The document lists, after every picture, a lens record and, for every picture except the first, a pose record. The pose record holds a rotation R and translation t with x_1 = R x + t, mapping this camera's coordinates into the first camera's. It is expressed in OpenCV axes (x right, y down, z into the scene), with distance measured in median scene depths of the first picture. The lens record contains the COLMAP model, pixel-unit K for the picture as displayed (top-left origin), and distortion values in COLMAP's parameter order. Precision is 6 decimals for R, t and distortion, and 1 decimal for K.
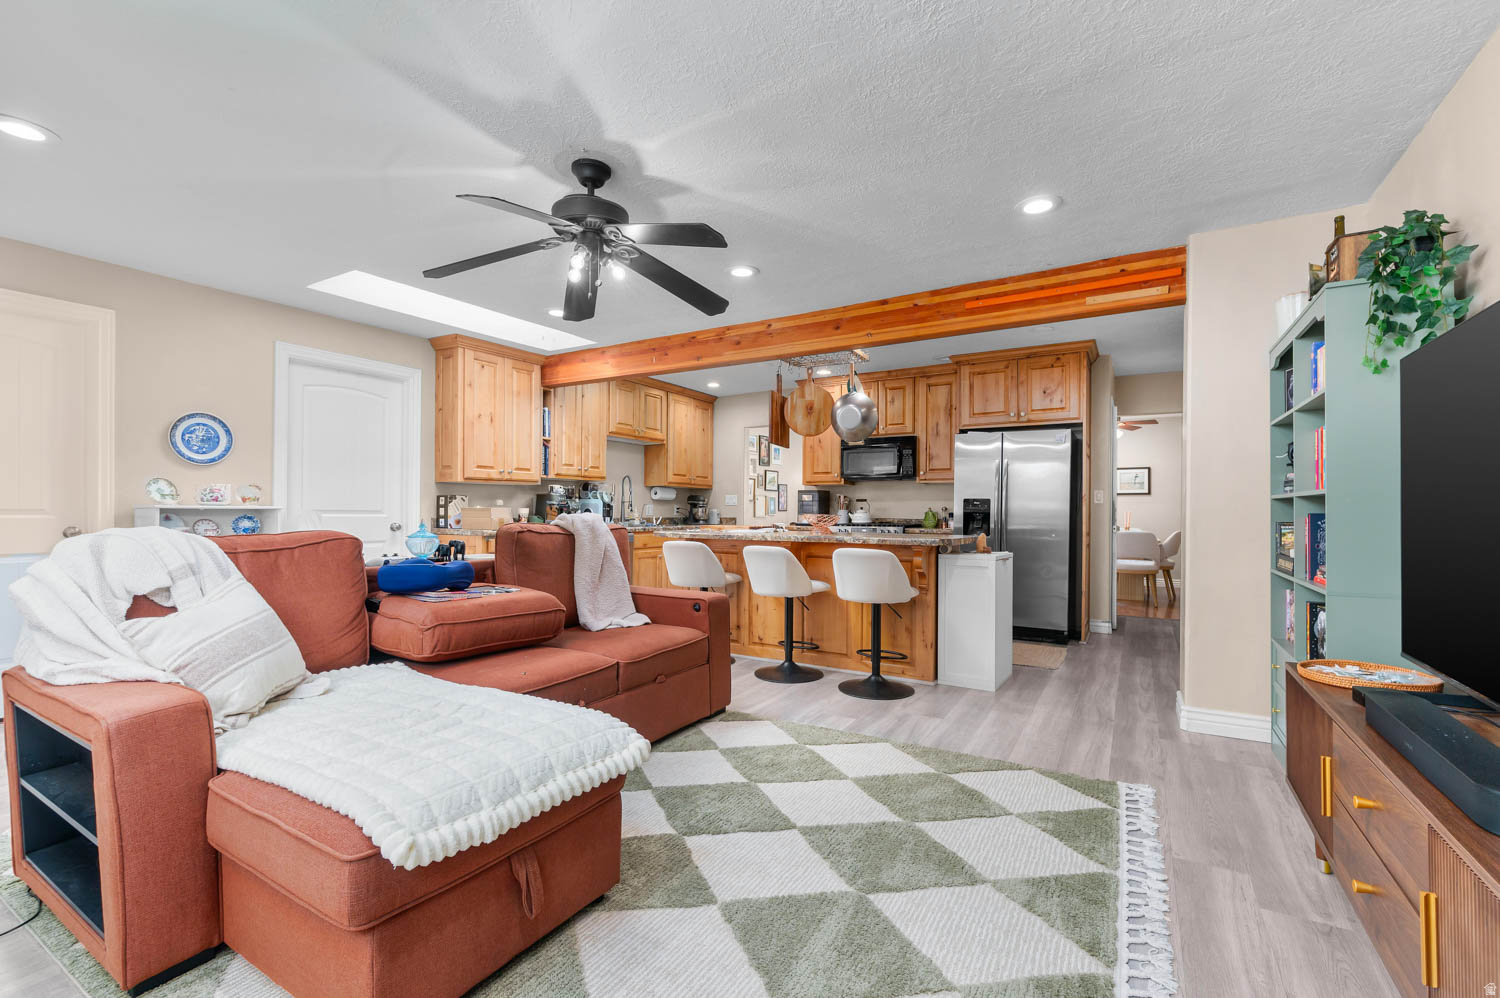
lens RADIAL K [[650.7, 0, 775.6], [0, 650.7, 512.2], [0, 0, 1]] dist [0.000404, -0.000143]
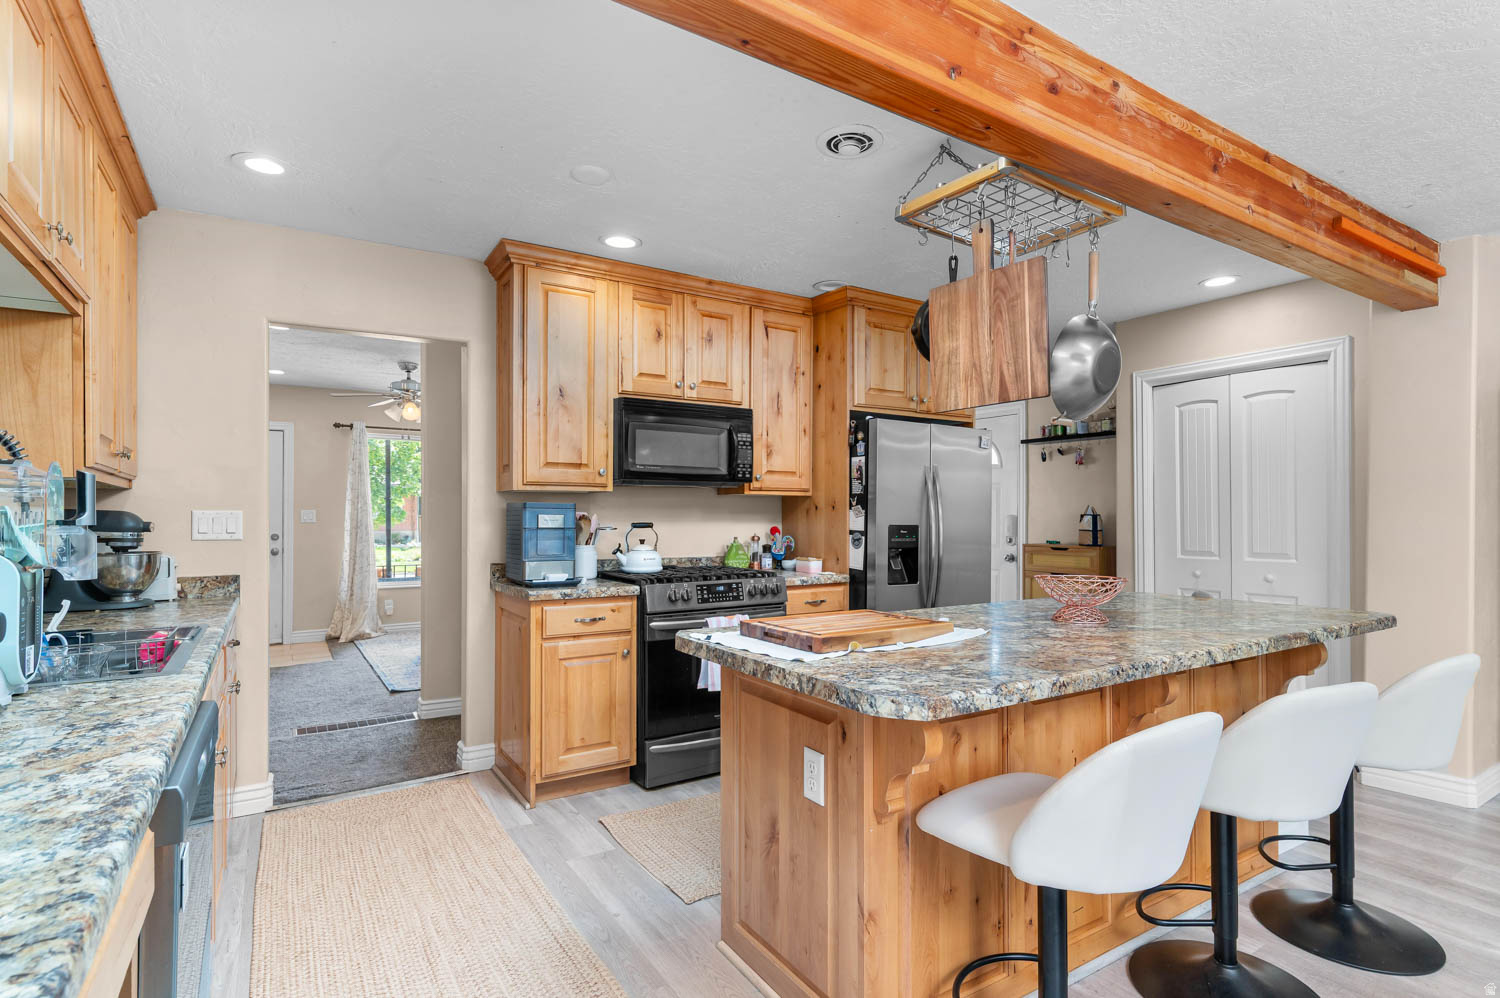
lens RADIAL K [[739.7, 0, 746.4], [0, 739.7, 505.9], [0, 0, 1]] dist [0.004937, 0.000321]
pose [[0.460146, 0.007526, 0.887811, -0.562841], [0.002334, 0.999950, -0.009686, -0.045974], [-0.887840, 0.006529, 0.460106, 1.147655]]
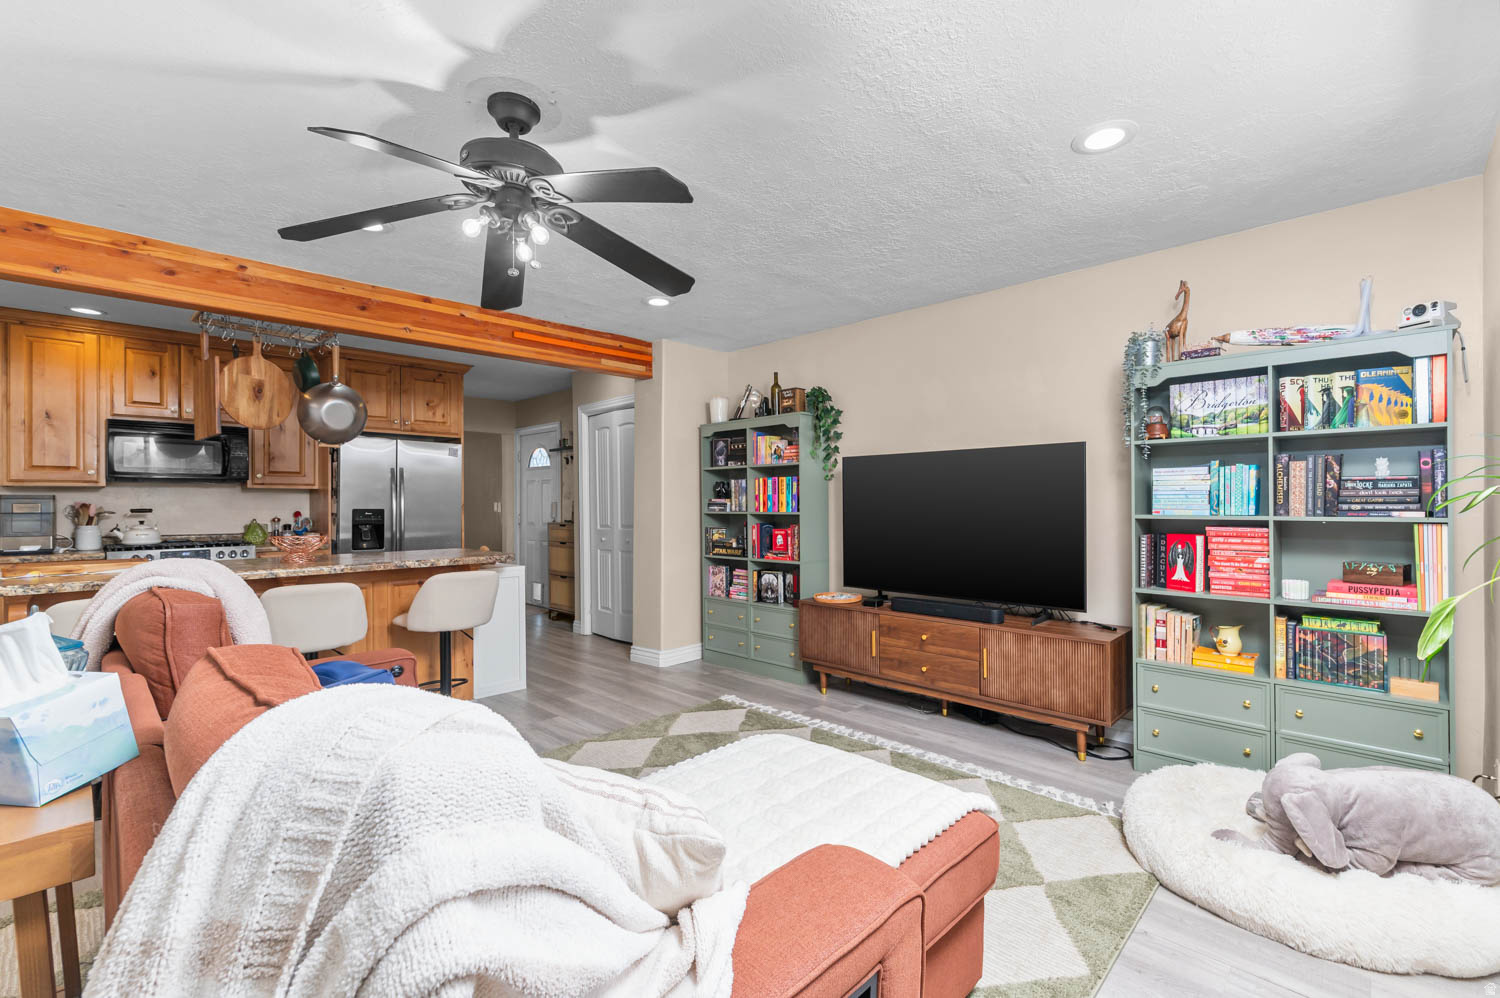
lens RADIAL K [[650.7, 0, 746.5], [0, 650.7, 504.3], [0, 0, 1]] dist [0.000404, -0.000143]
pose [[0.246178, -0.007262, 0.969197, -0.636365], [0.007796, 0.999954, 0.005512, -0.039982], [-0.969193, 0.006199, 0.246224, 0.360314]]
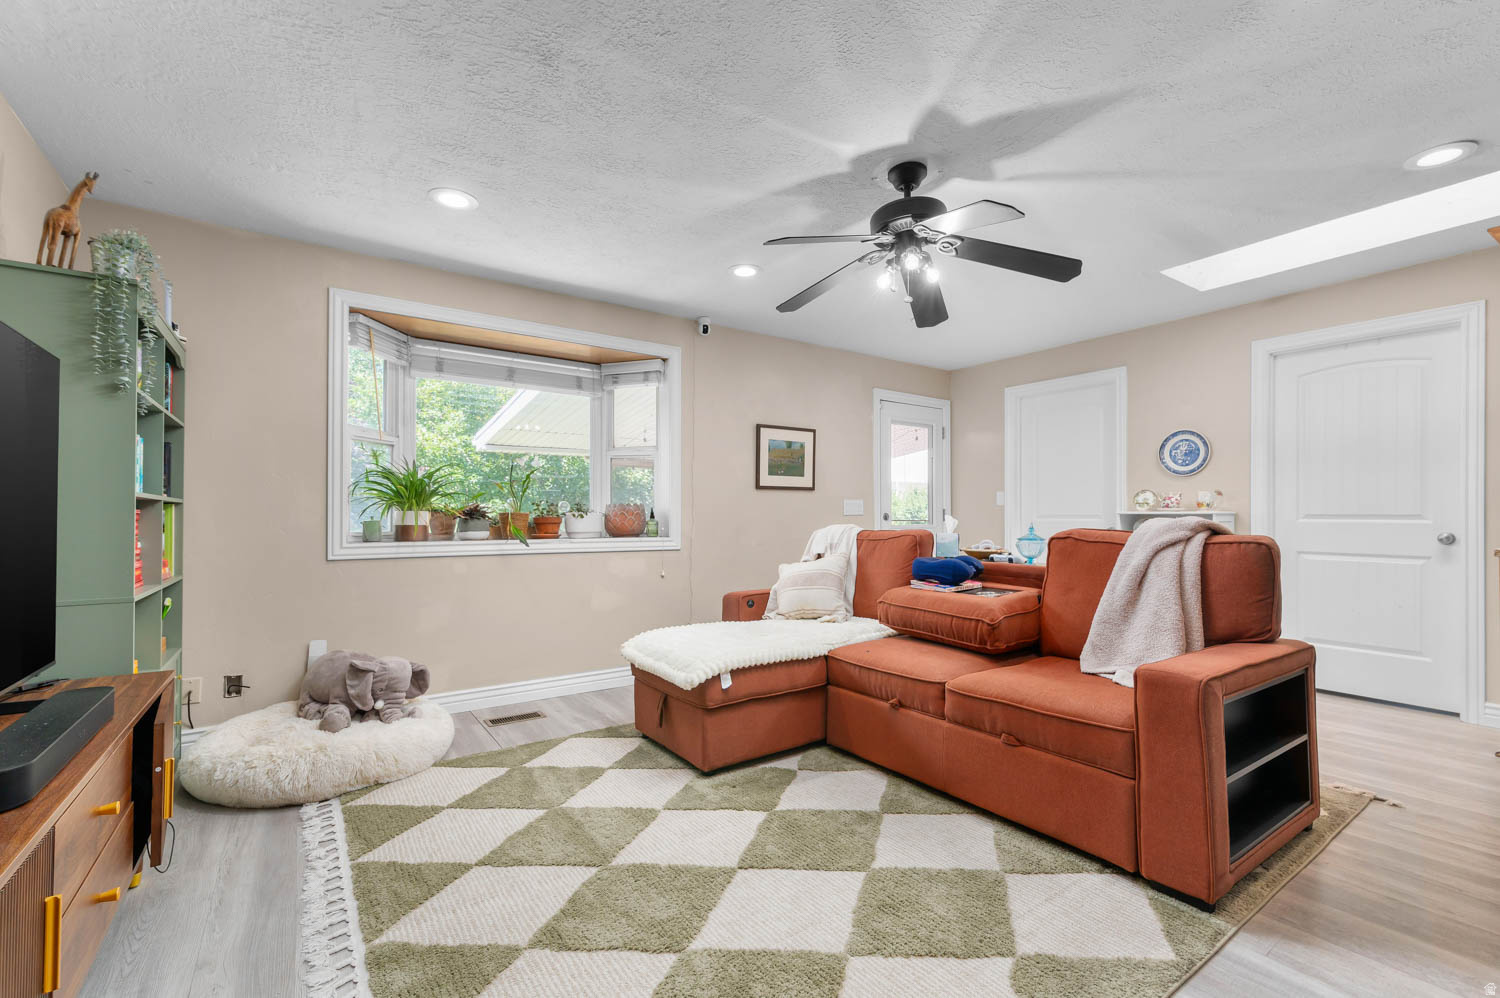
lens RADIAL K [[650.7, 0, 760.1], [0, 650.7, 499.1], [0, 0, 1]] dist [0.000404, -0.000143]
pose [[-0.418554, -0.028751, -0.907737, 0.467788], [0.001118, 0.999482, -0.032173, 0.004673], [0.908191, -0.014481, -0.418304, 0.796222]]
